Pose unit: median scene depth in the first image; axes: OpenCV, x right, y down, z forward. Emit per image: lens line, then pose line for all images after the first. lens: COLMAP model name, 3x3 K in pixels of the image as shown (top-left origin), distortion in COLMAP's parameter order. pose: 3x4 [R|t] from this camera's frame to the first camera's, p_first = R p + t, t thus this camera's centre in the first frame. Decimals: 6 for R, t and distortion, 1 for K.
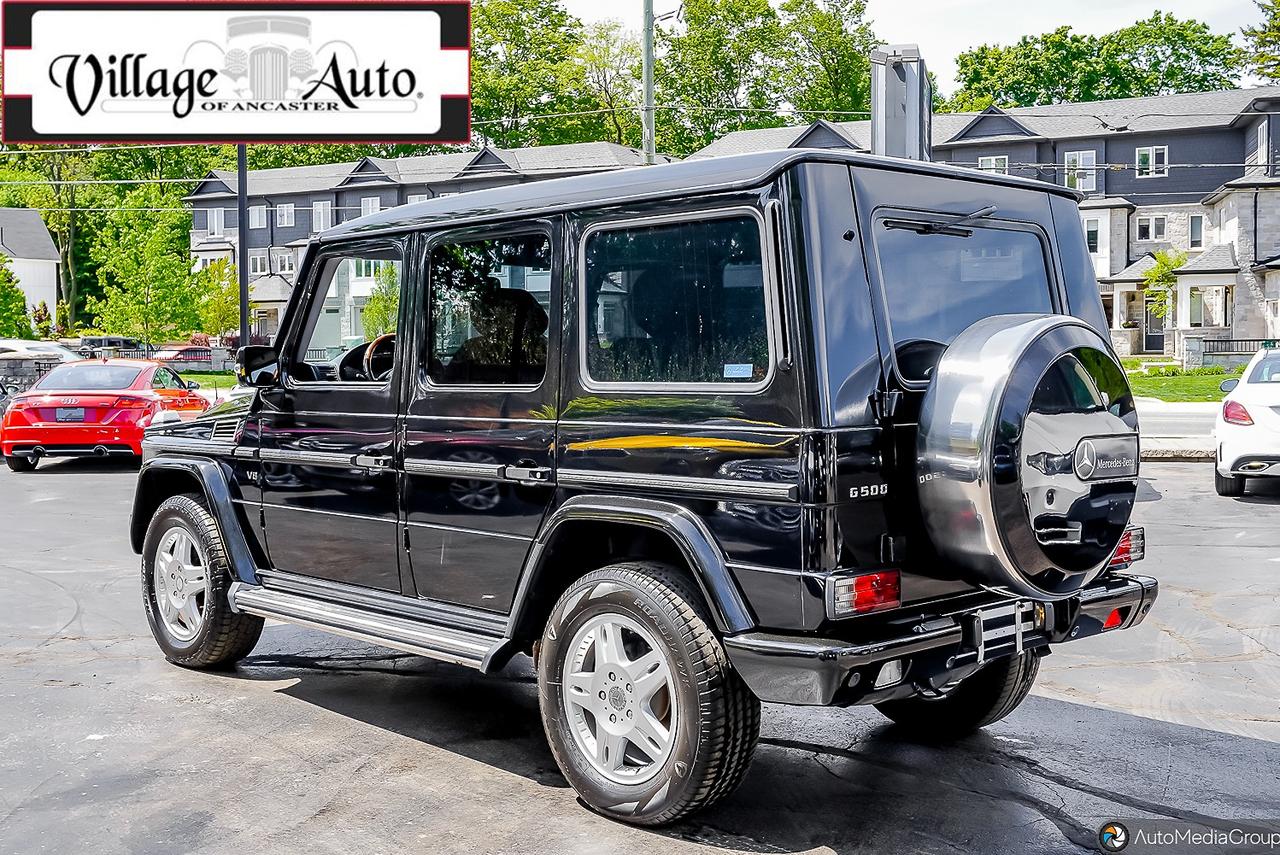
lens RADIAL K [[1503.9, 0, 640.0], [0, 1503.9, 427.5], [0, 0, 1]] dist [-0.123654, 0.310243]
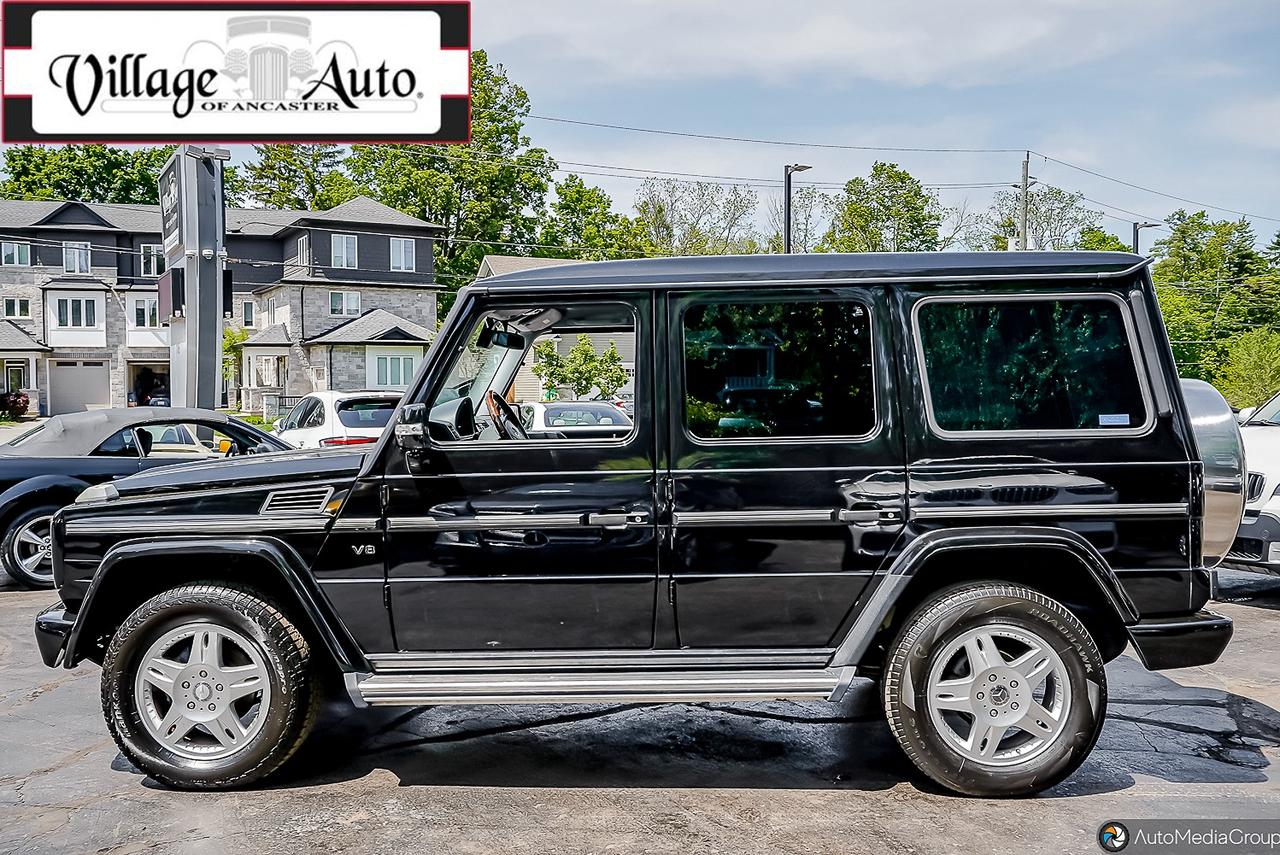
lens RADIAL K [[1129.1, 0, 640.0], [0, 1129.1, 427.5], [0, 0, 1]] dist [-0.001932, -0.008313]
pose [[0.692265, -0.020128, 0.721363, -0.113150], [0.043162, 0.998976, -0.013547, -0.004325], [-0.720352, 0.040513, 0.692425, 0.075703]]
